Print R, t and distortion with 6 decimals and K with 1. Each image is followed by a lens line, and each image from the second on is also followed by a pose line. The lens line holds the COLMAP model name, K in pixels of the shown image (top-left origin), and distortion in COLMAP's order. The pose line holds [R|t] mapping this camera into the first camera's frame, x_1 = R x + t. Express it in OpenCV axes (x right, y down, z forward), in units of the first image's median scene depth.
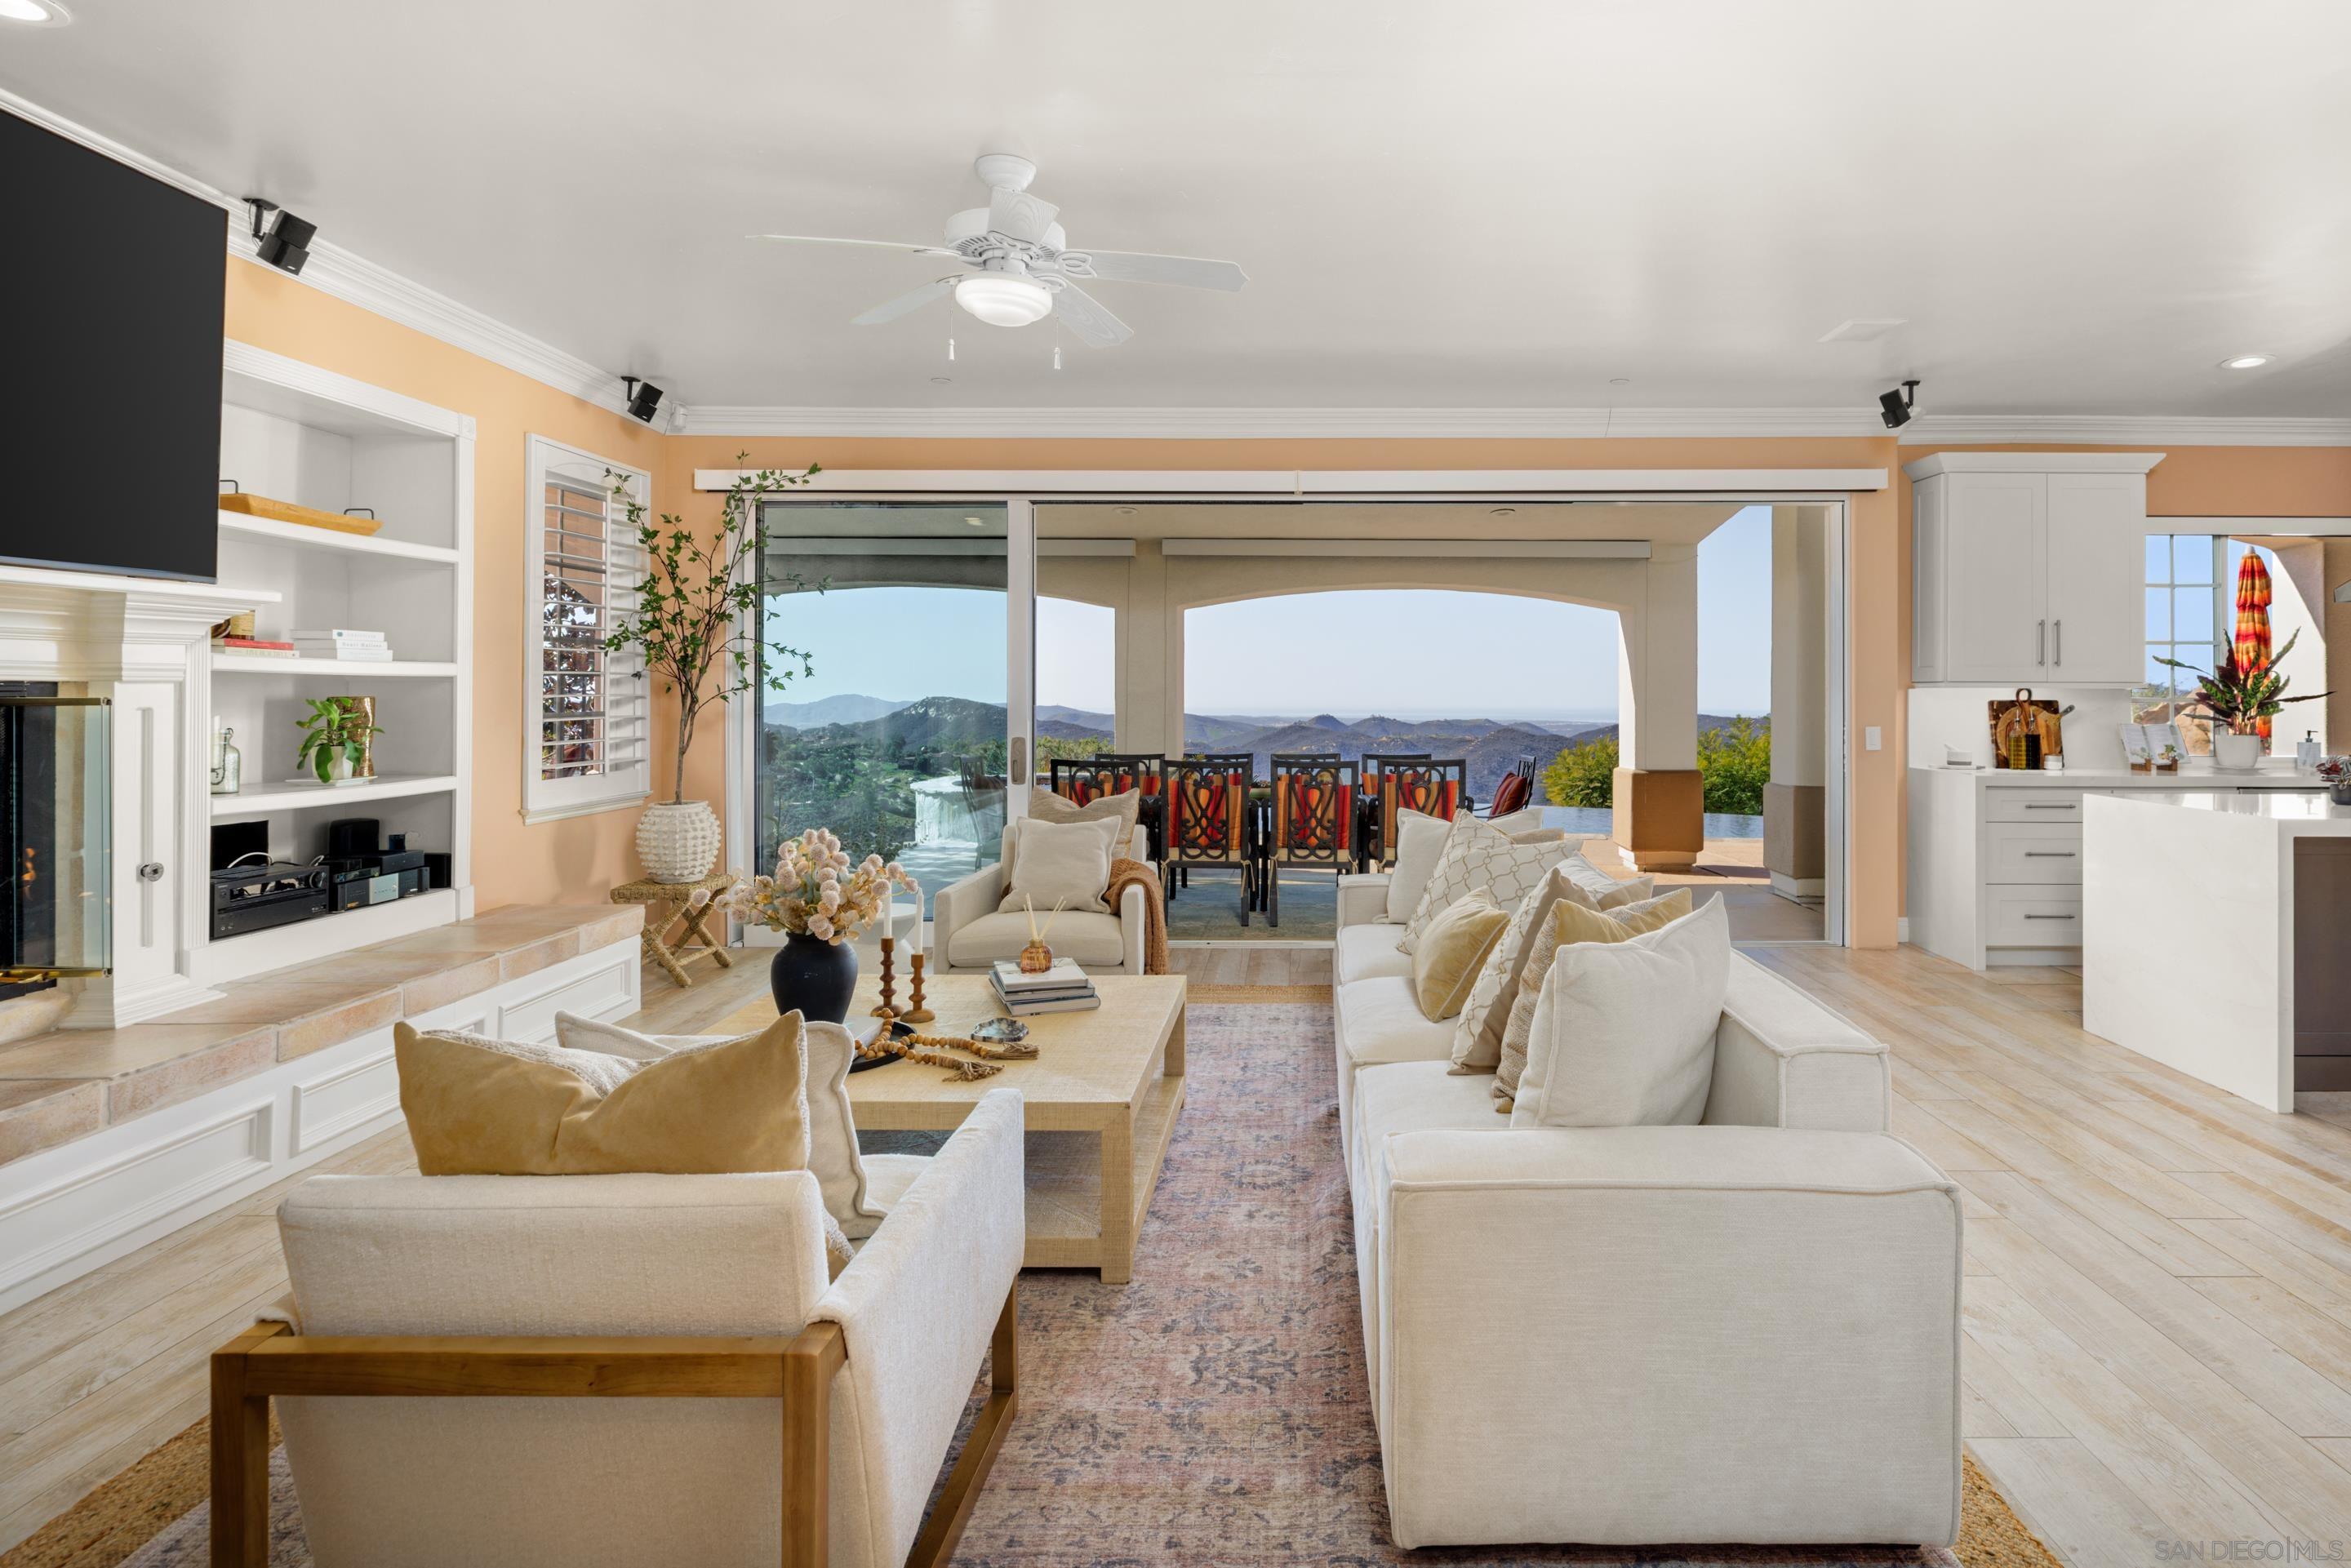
lens RADIAL K [[1239.4, 0, 1304.1], [0, 1239.4, 689.1], [0, 0, 1]] dist [-0.003701, -0.000989]
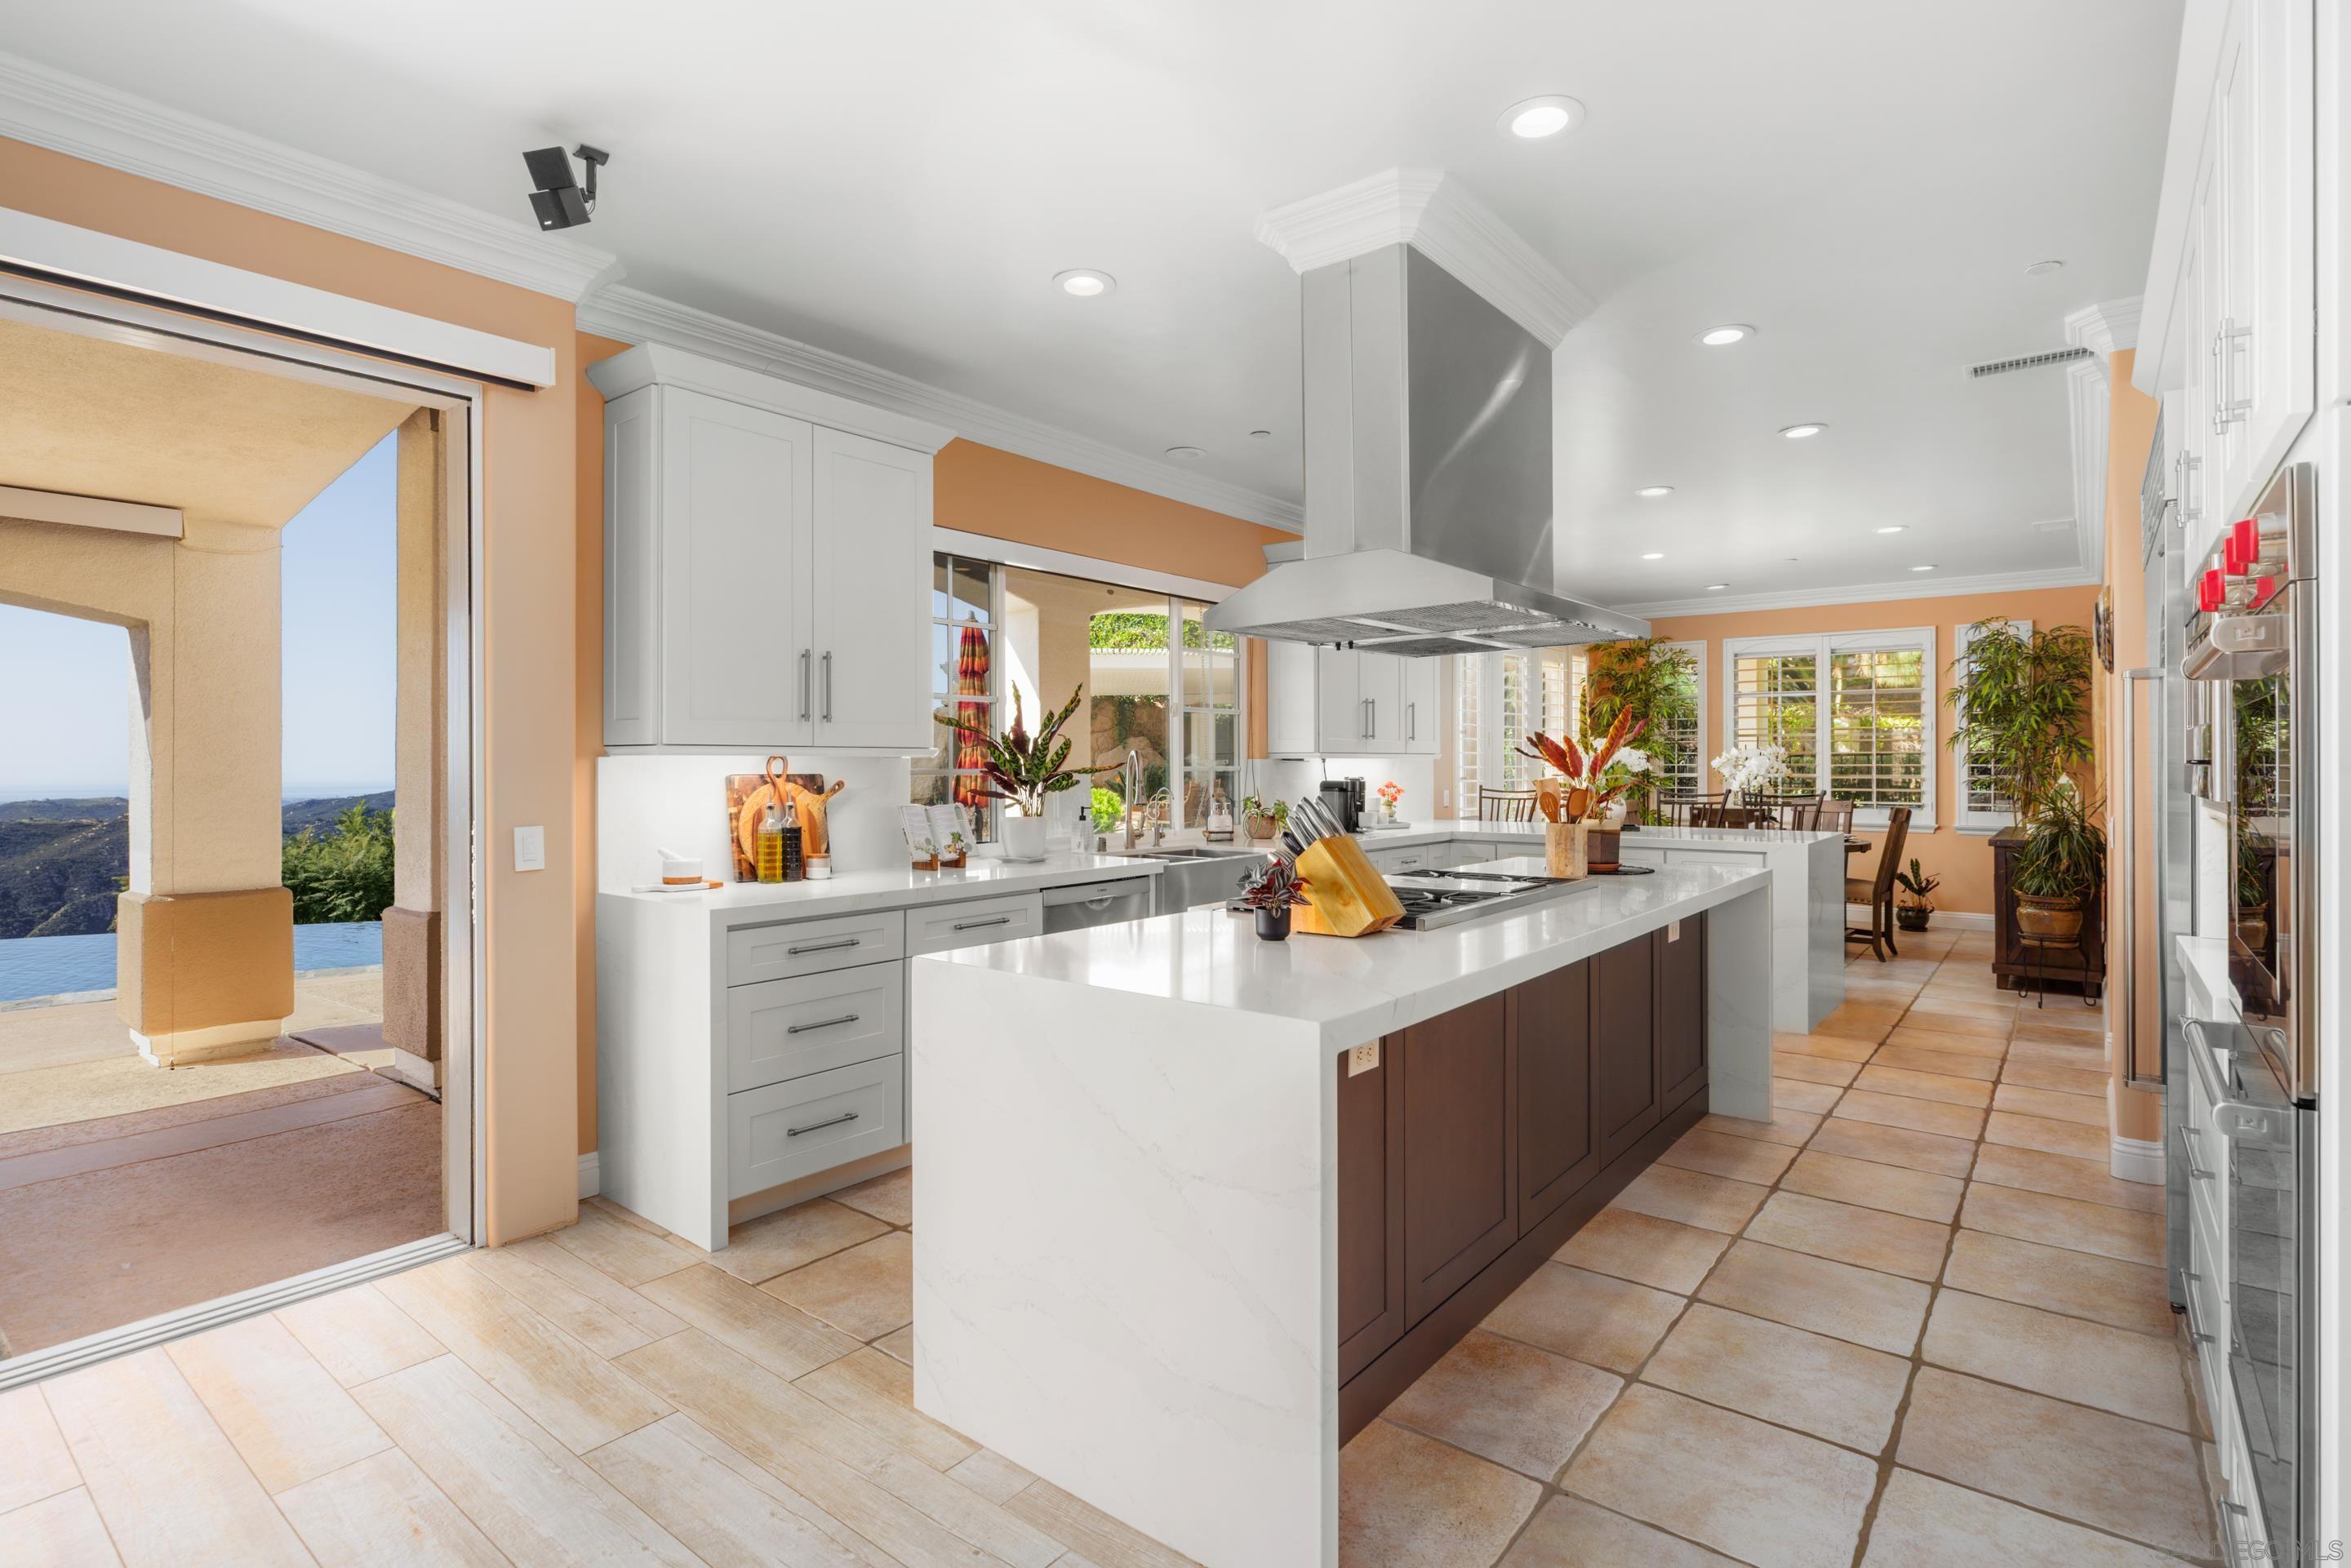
lens RADIAL K [[1148.1, 0, 1173.1], [0, 1148.1, 764.3], [0, 0, 1]] dist [-0.000371, -0.001174]
pose [[0.626456, -0.003225, 0.779450, 0.246451], [-0.000105, 0.999991, 0.004222, 0.001263], [-0.779457, -0.002727, 0.626450, 0.469202]]
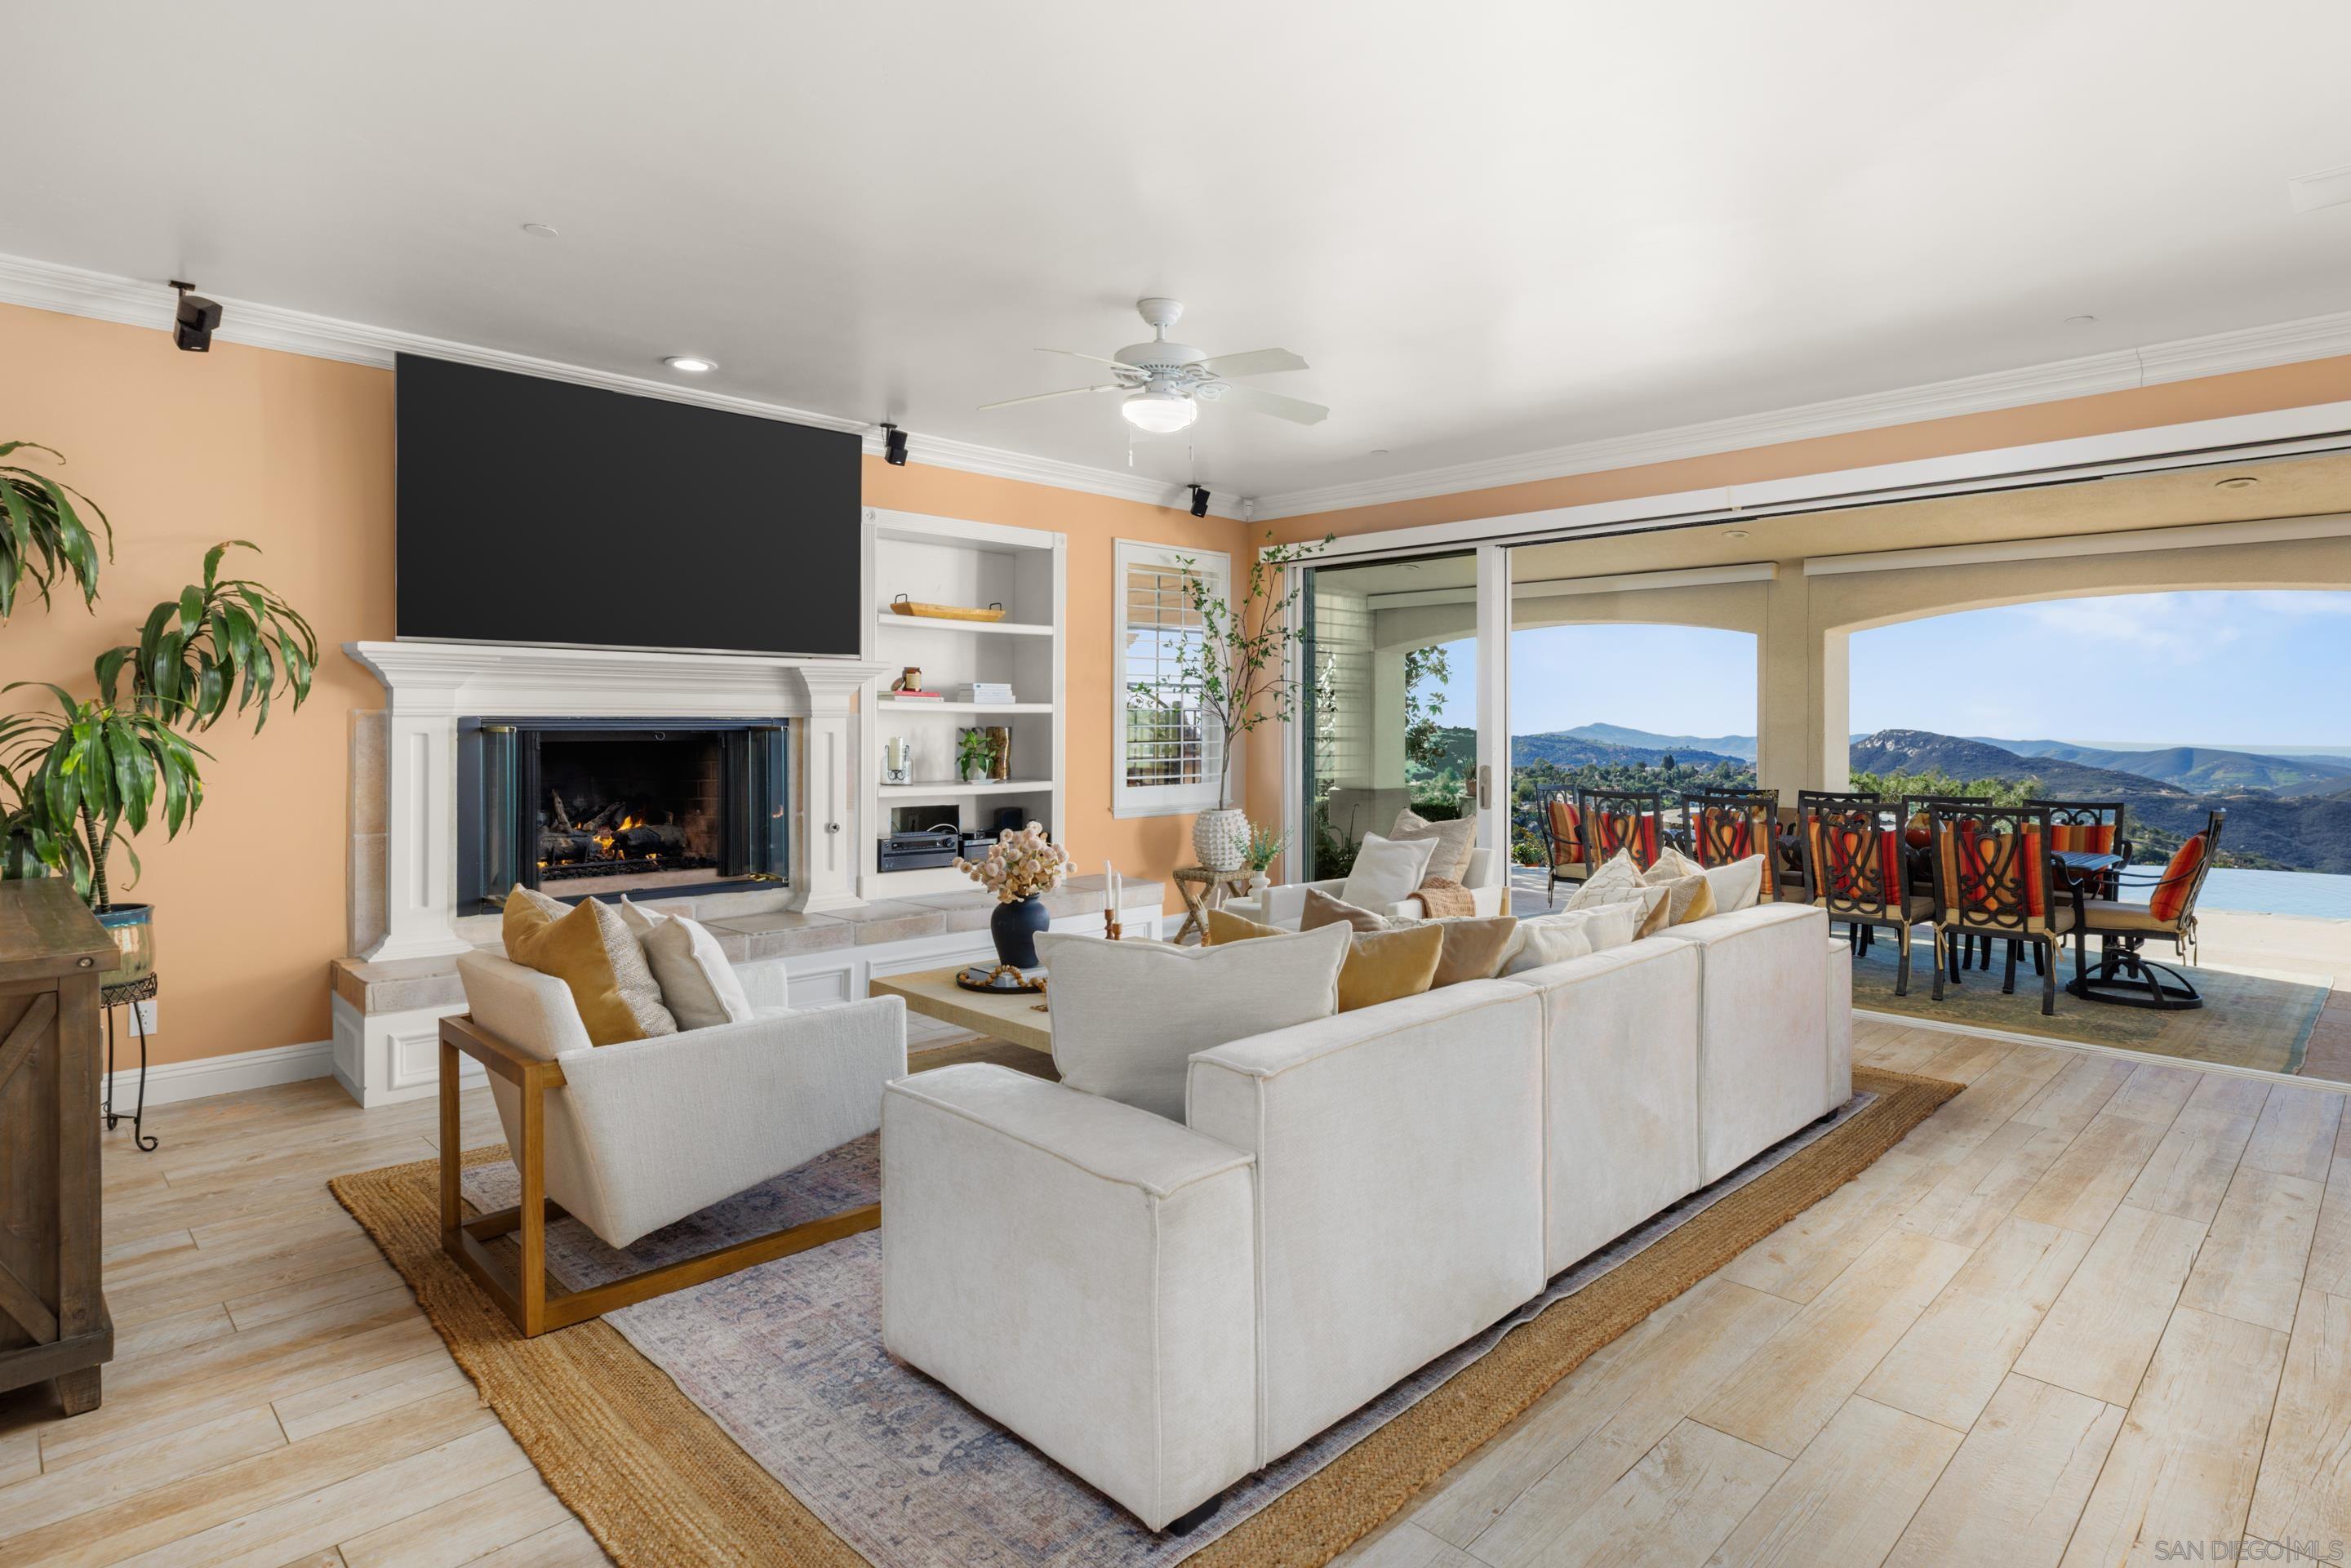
lens RADIAL K [[1235.7, 0, 1263.1], [0, 1235.7, 730.8], [0, 0, 1]] dist [0.000566, -0.000464]
pose [[0.725468, 0.004141, -0.688243, 0.373459], [0.001356, 0.999971, 0.007446, 0.000192], [0.688254, -0.006335, 0.725442, 0.085387]]
